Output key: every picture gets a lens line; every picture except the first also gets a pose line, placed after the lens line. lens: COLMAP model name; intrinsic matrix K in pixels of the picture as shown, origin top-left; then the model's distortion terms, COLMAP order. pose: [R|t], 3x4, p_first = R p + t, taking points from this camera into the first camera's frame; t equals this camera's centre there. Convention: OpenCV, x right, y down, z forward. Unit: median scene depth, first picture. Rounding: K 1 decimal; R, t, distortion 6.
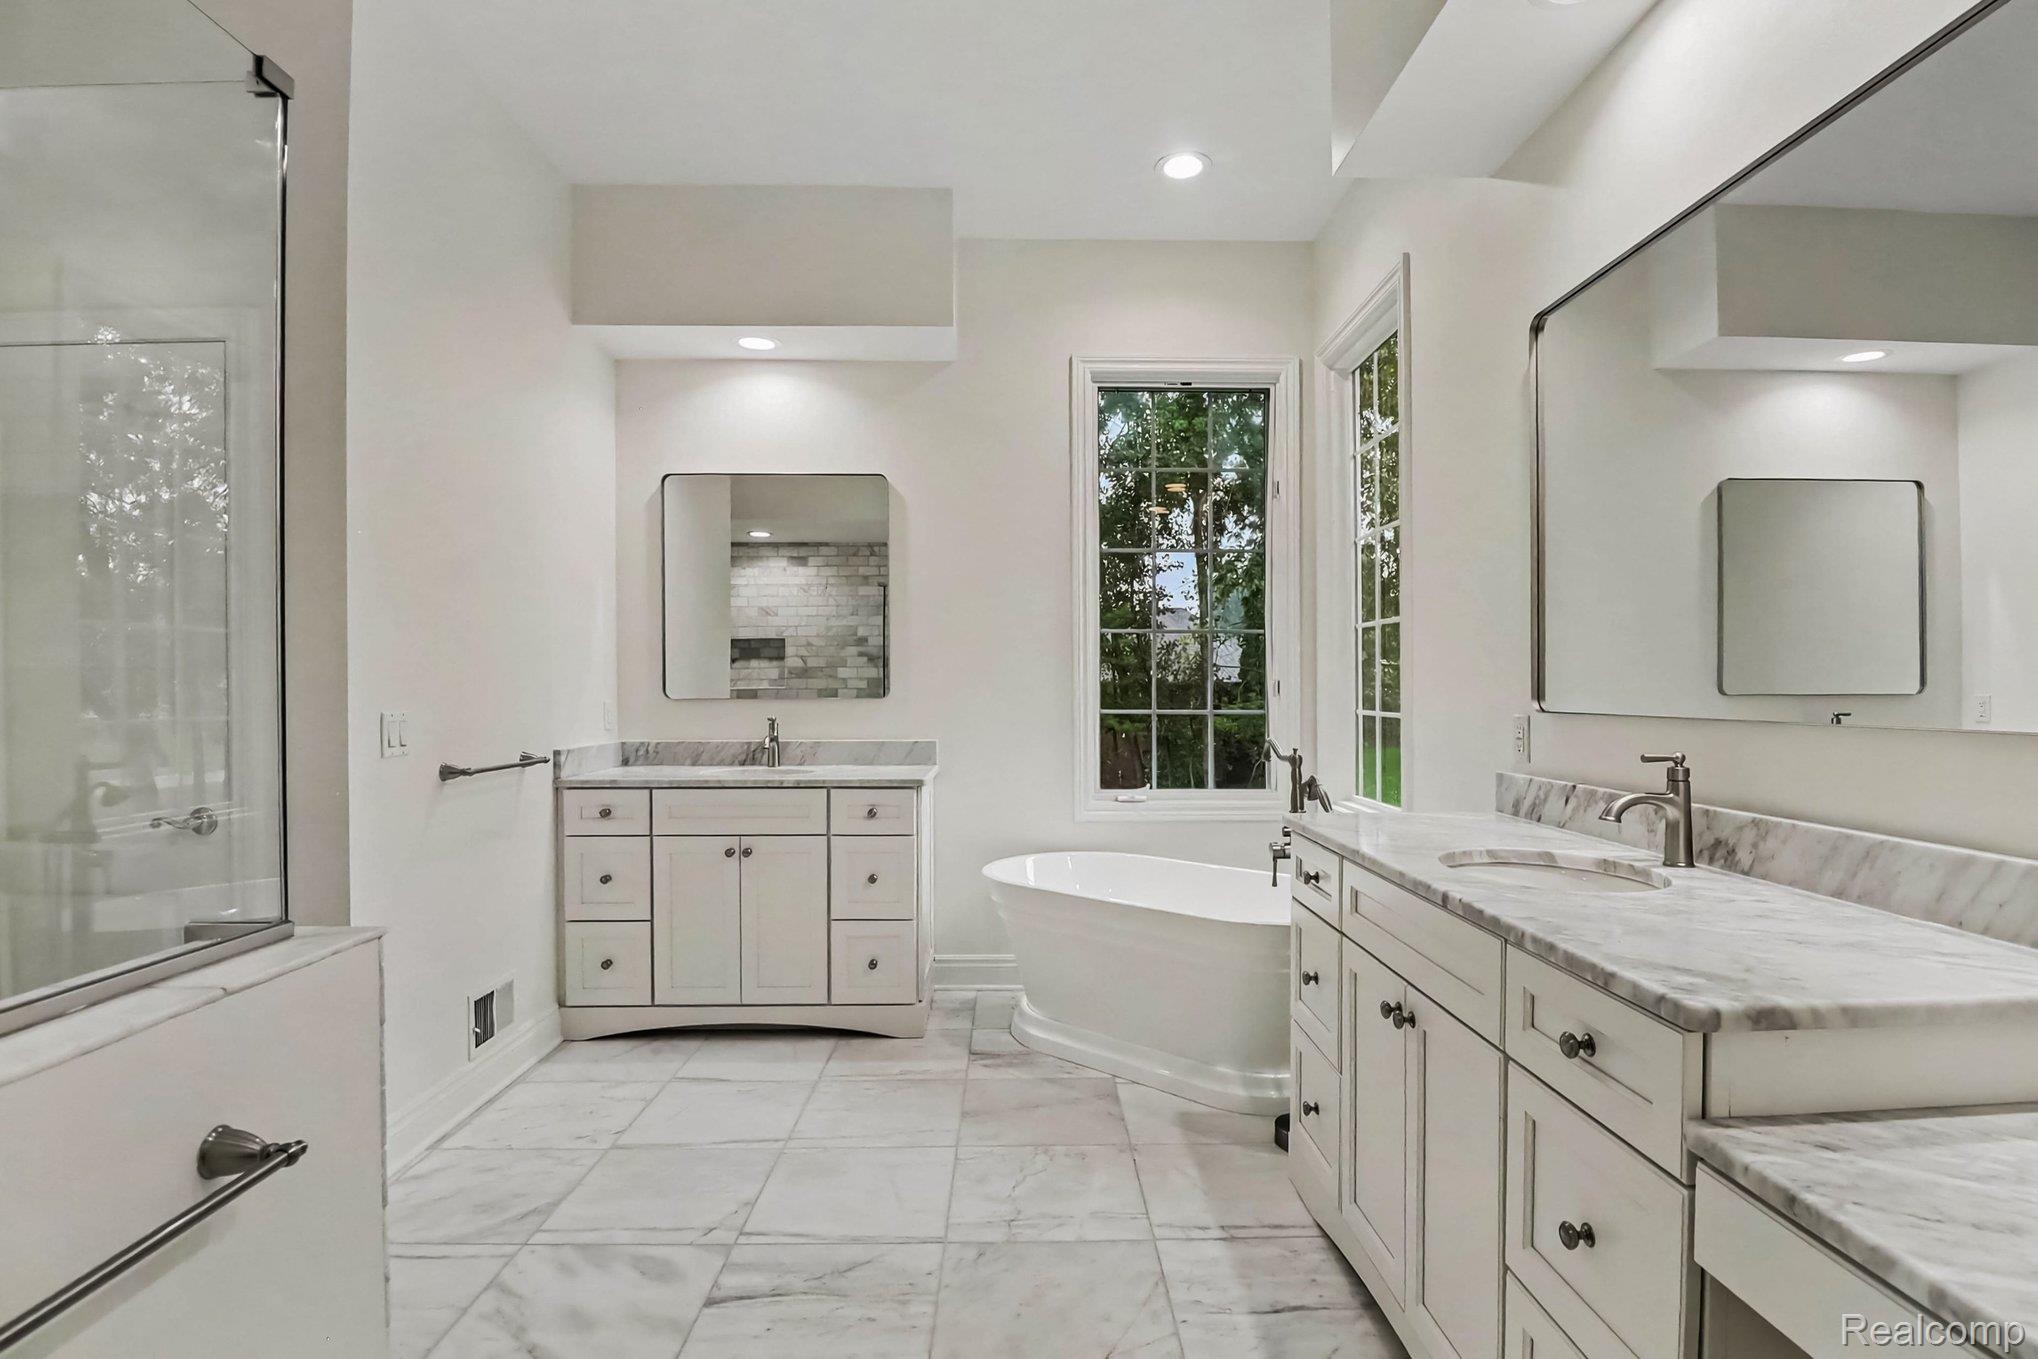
lens RADIAL K [[994.4, 0, 1026.1], [0, 994.4, 684.6], [0, 0, 1]] dist [-0.001145, -0.017931]
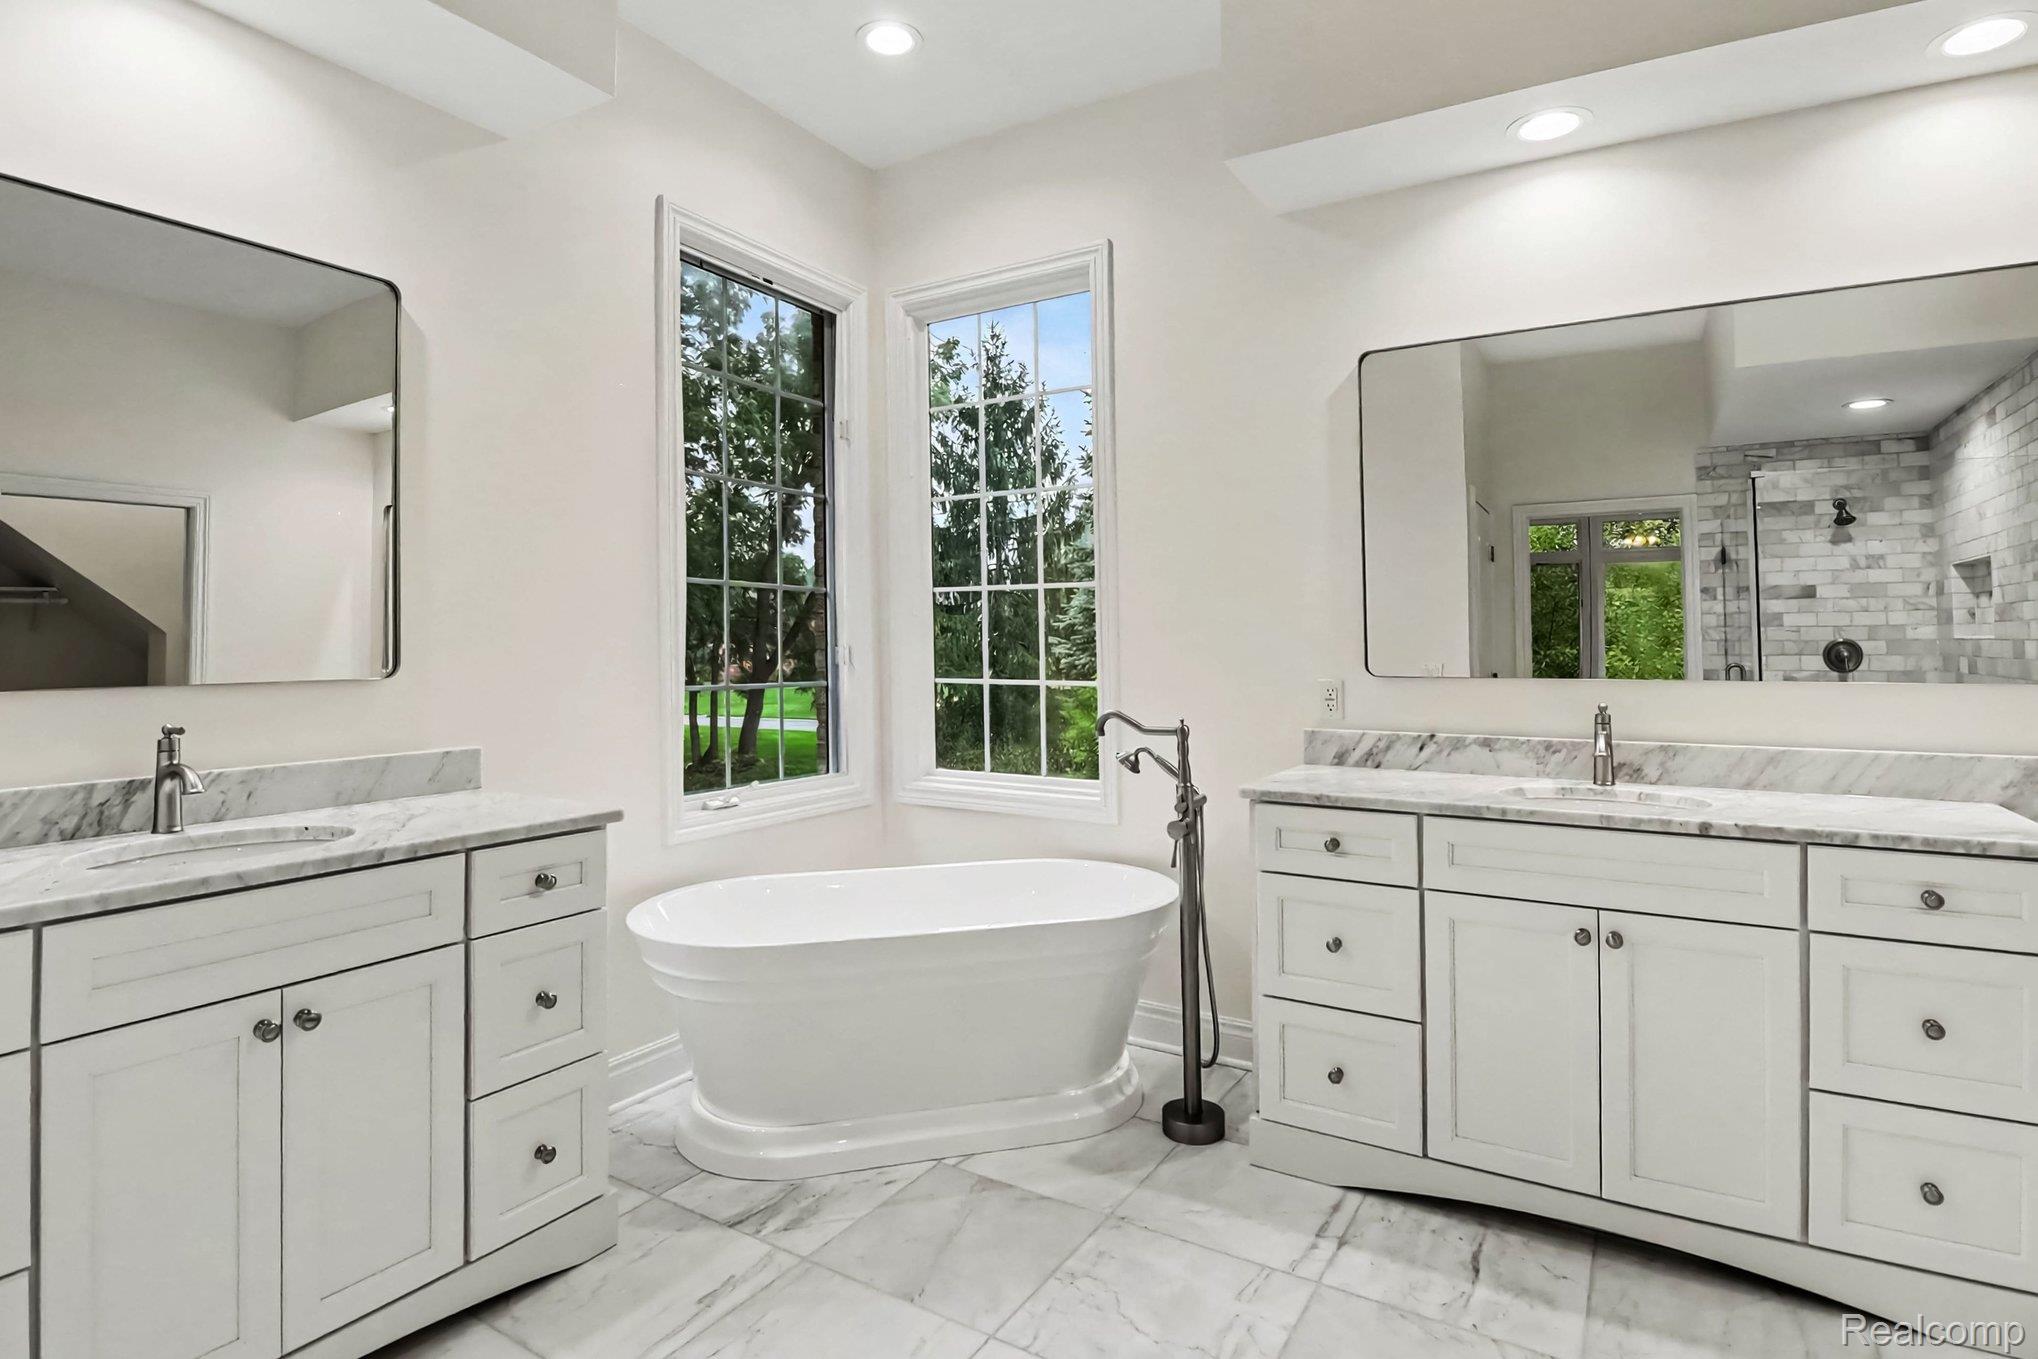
lens RADIAL K [[1043.7, 0, 1020.6], [0, 1043.7, 670.4], [0, 0, 1]] dist [0.001884, -0.014900]
pose [[0.534700, -0.019481, 0.844817, -0.590490], [-0.001183, 0.999716, 0.023802, -0.004437], [-0.845041, -0.013727, 0.534525, 0.555447]]
